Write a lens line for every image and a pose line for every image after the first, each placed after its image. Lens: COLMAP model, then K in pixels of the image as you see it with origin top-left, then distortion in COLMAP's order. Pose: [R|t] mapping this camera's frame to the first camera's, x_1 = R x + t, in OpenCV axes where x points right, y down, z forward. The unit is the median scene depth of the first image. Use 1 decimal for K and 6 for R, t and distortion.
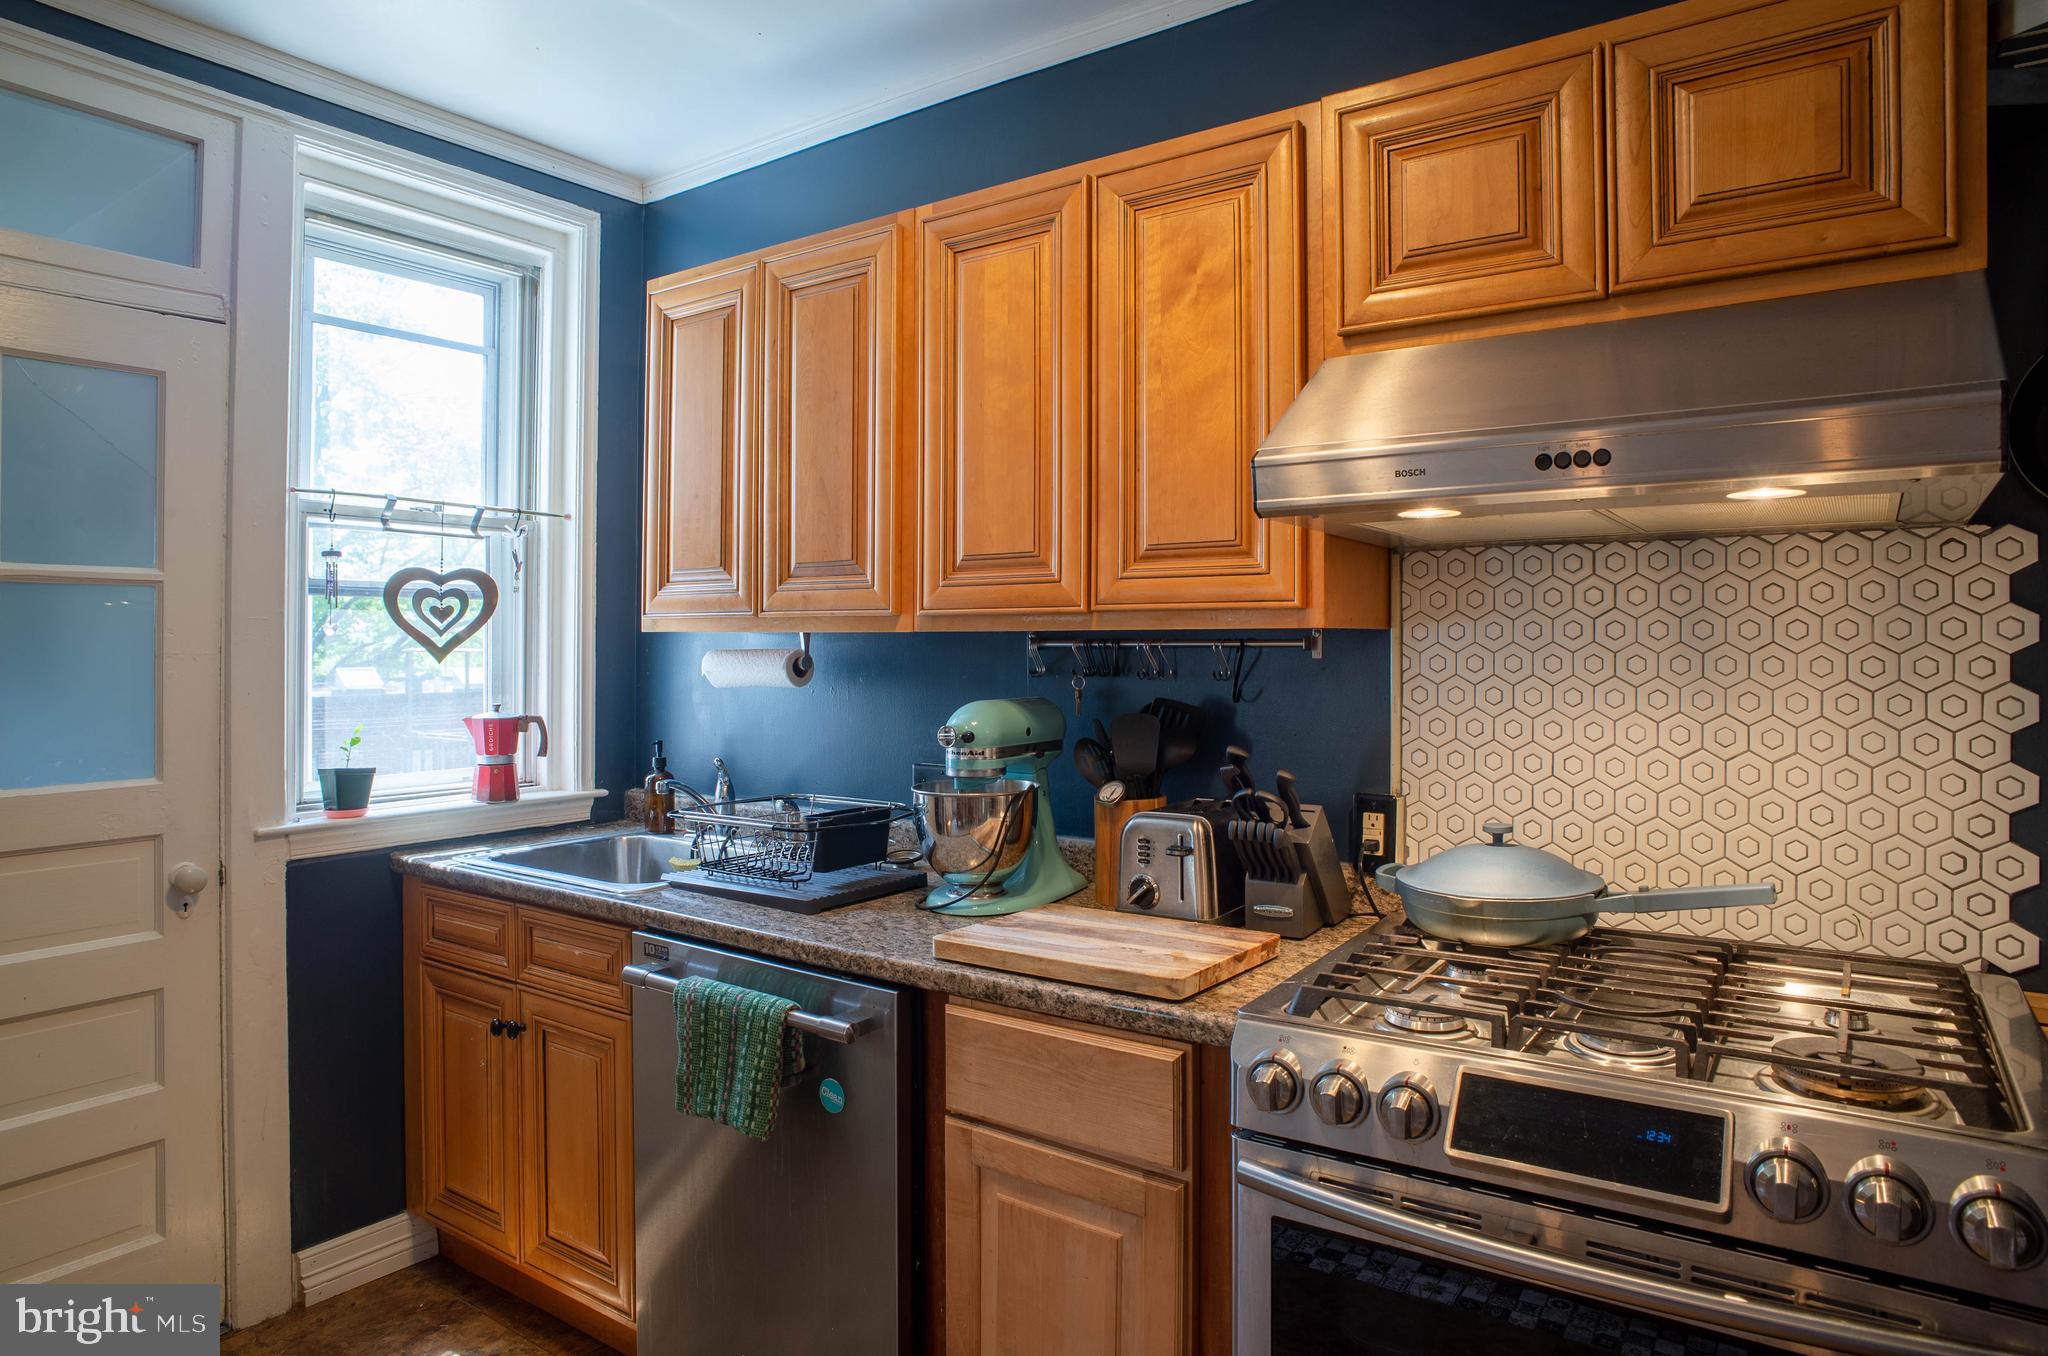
lens RADIAL K [[1231.4, 0, 999.7], [0, 1231.4, 650.0], [0, 0, 1]] dist [-0.058239, 0.030367]
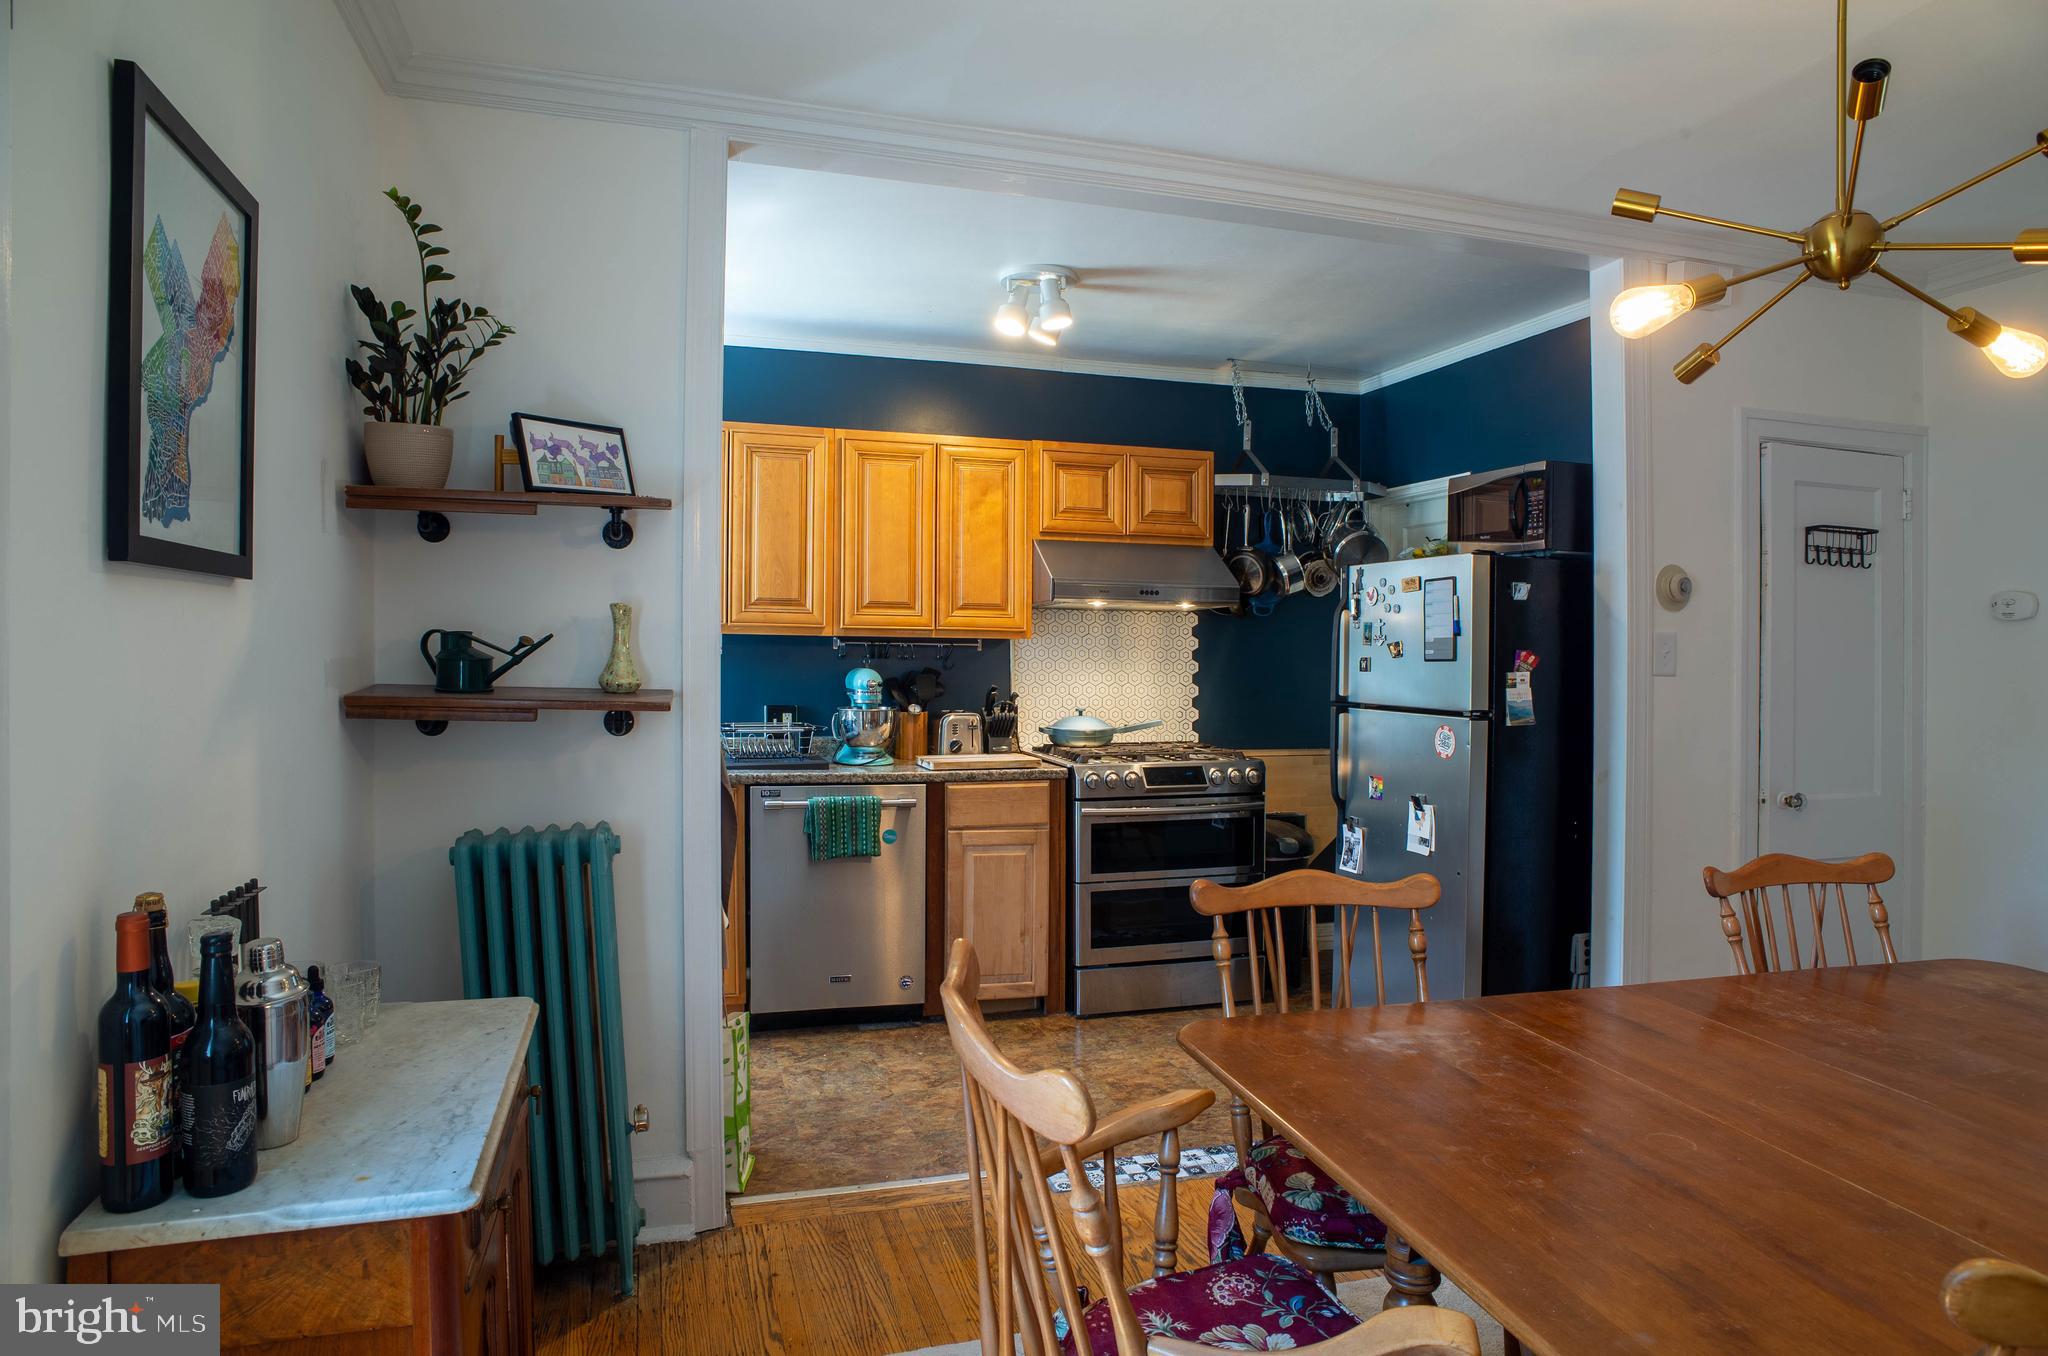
lens RADIAL K [[1231.4, 0, 1026.0], [0, 1231.4, 670.9], [0, 0, 1]] dist [-0.058239, 0.030367]
pose [[0.616842, -0.001330, 0.787086, -1.942554], [-0.009234, 0.999918, 0.008925, 0.029091], [-0.787033, -0.012773, 0.616779, -0.685005]]
